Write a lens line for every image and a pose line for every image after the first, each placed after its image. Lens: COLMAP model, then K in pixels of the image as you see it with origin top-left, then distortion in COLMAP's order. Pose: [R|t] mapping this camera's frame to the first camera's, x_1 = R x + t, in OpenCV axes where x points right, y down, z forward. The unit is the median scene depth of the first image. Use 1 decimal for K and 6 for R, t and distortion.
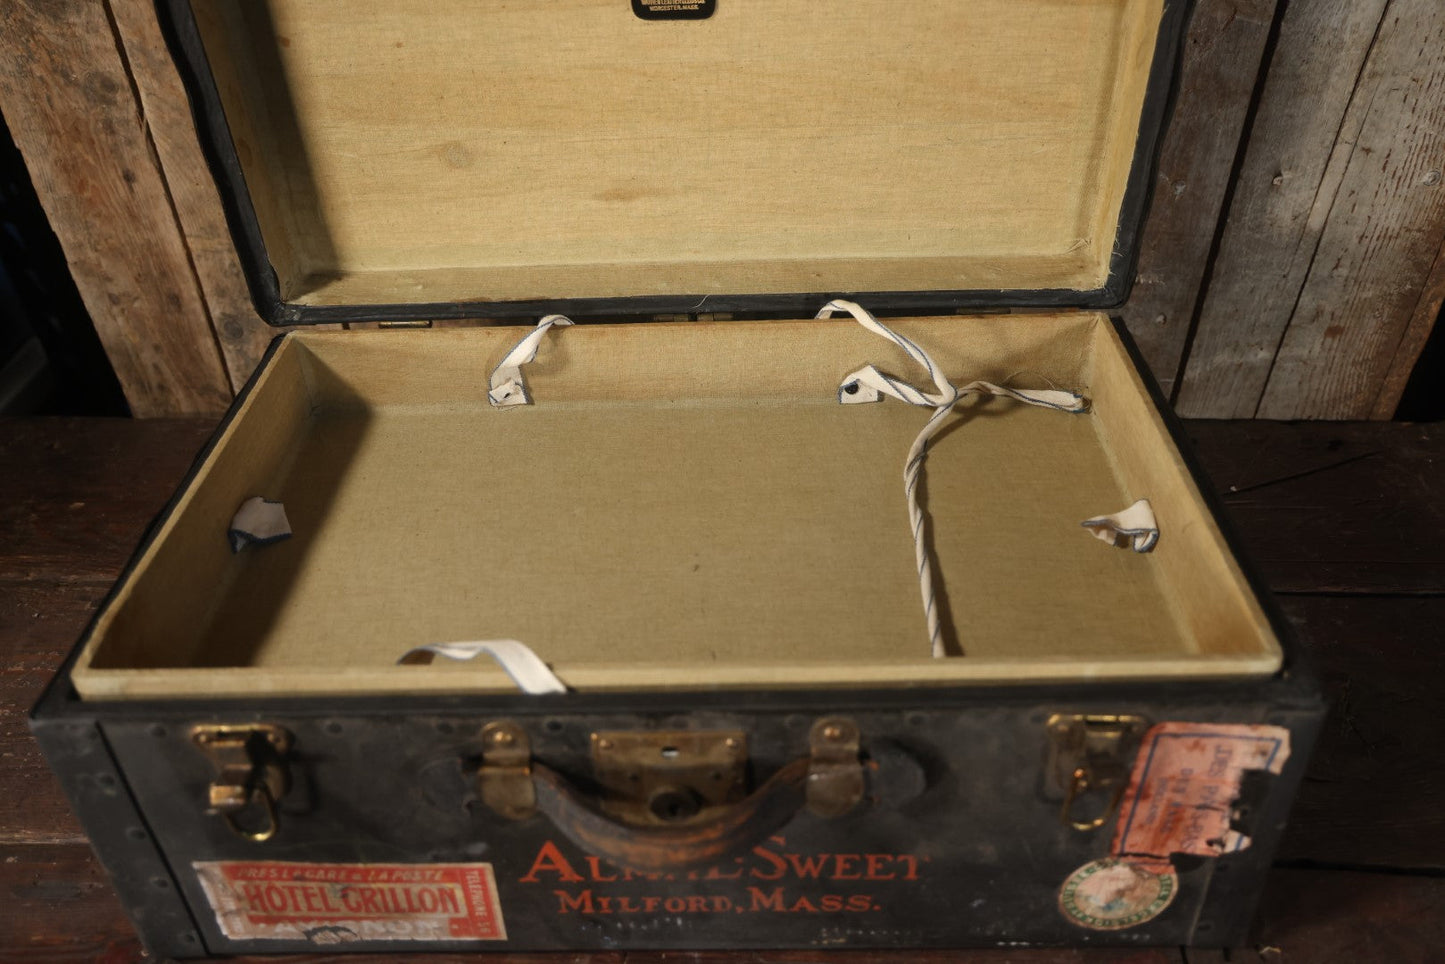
lens RADIAL K [[1184.0, 0, 722.5], [0, 1184.0, 482.0], [0, 0, 1]] dist [-0.047364, 0.092471]
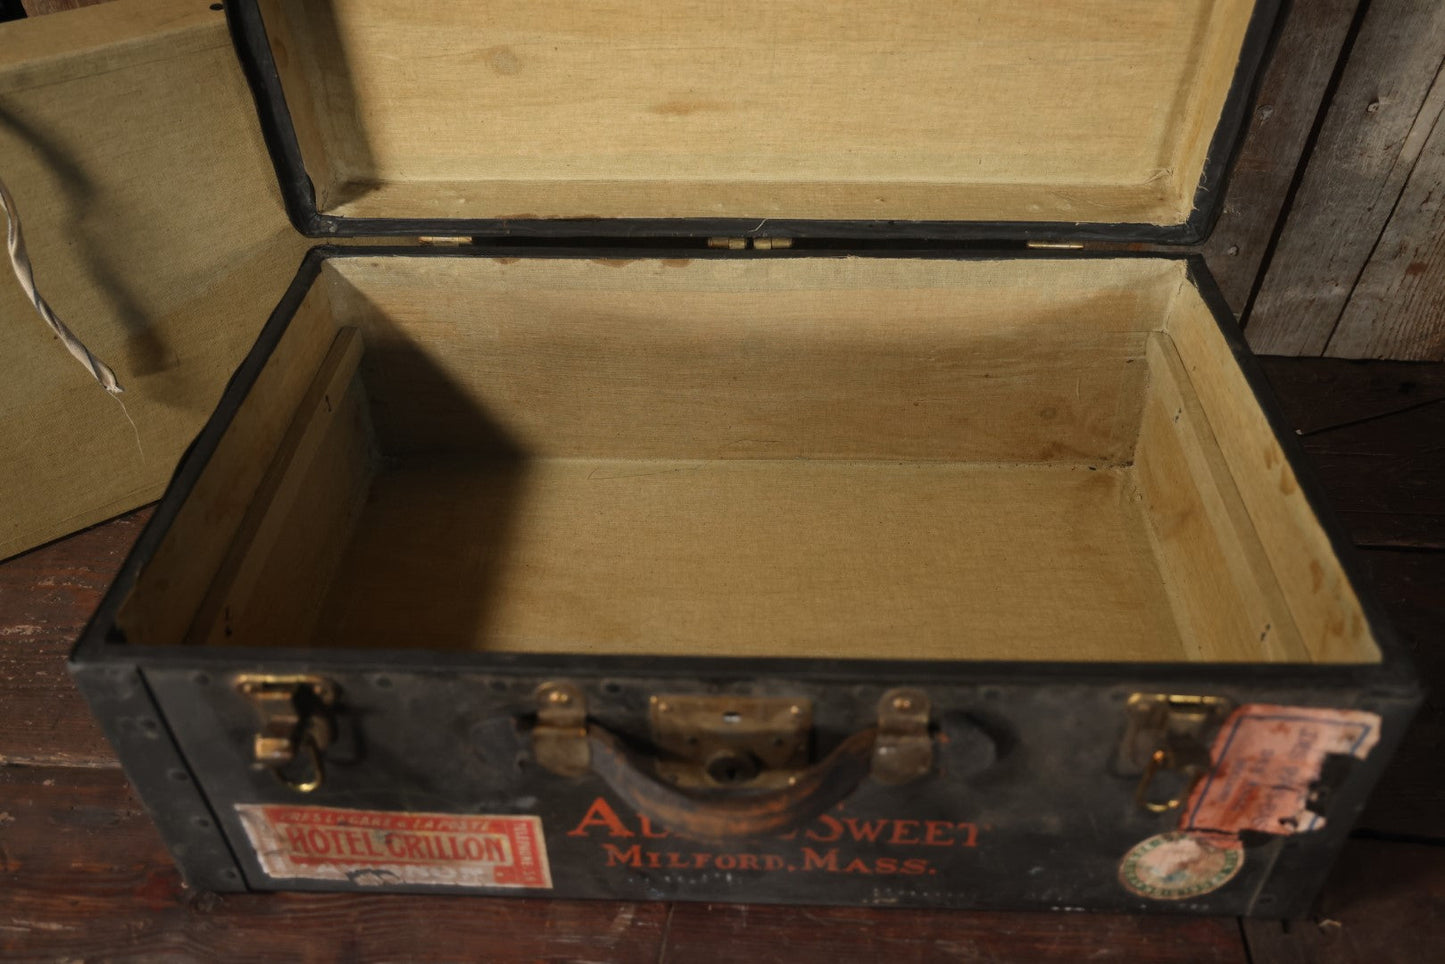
lens RADIAL K [[1190.4, 0, 725.0], [0, 1190.4, 470.0], [0, 0, 1]] dist [-0.056369, 0.108657]
pose [[0.999521, 0.030053, -0.007453, -0.041944], [-0.029350, 0.996267, 0.081186, -0.043244], [0.009865, -0.080928, 0.996671, 0.045496]]
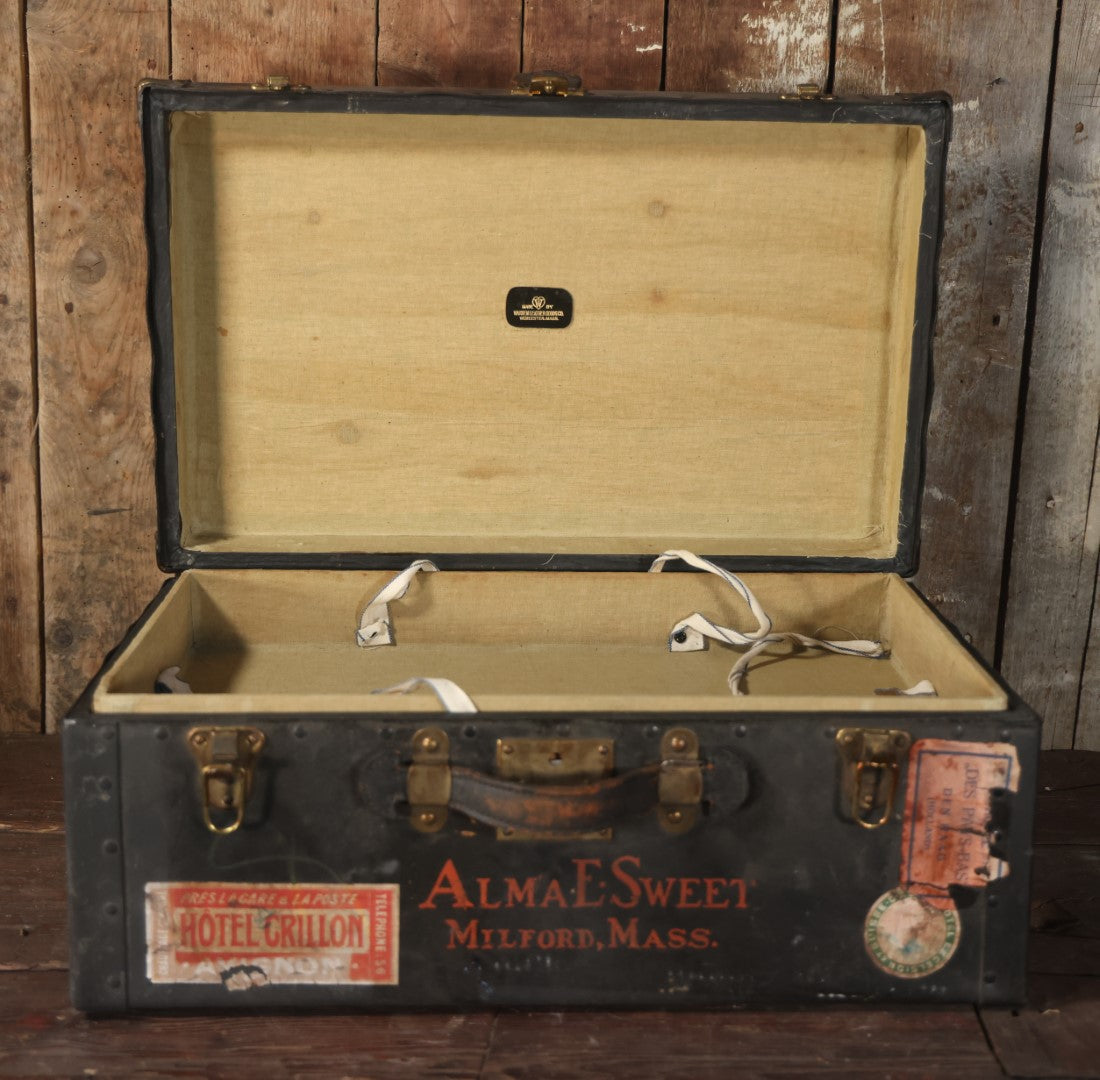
lens RADIAL K [[1825.7, 0, 556.3], [0, 1825.7, 537.6], [0, 0, 1]] dist [0.029089, 0.142406]
pose [[0.998101, 0.034468, 0.051050, -0.134325], [-0.011076, 0.915698, -0.401714, 0.707667], [-0.060593, 0.400386, 0.914341, -0.828725]]
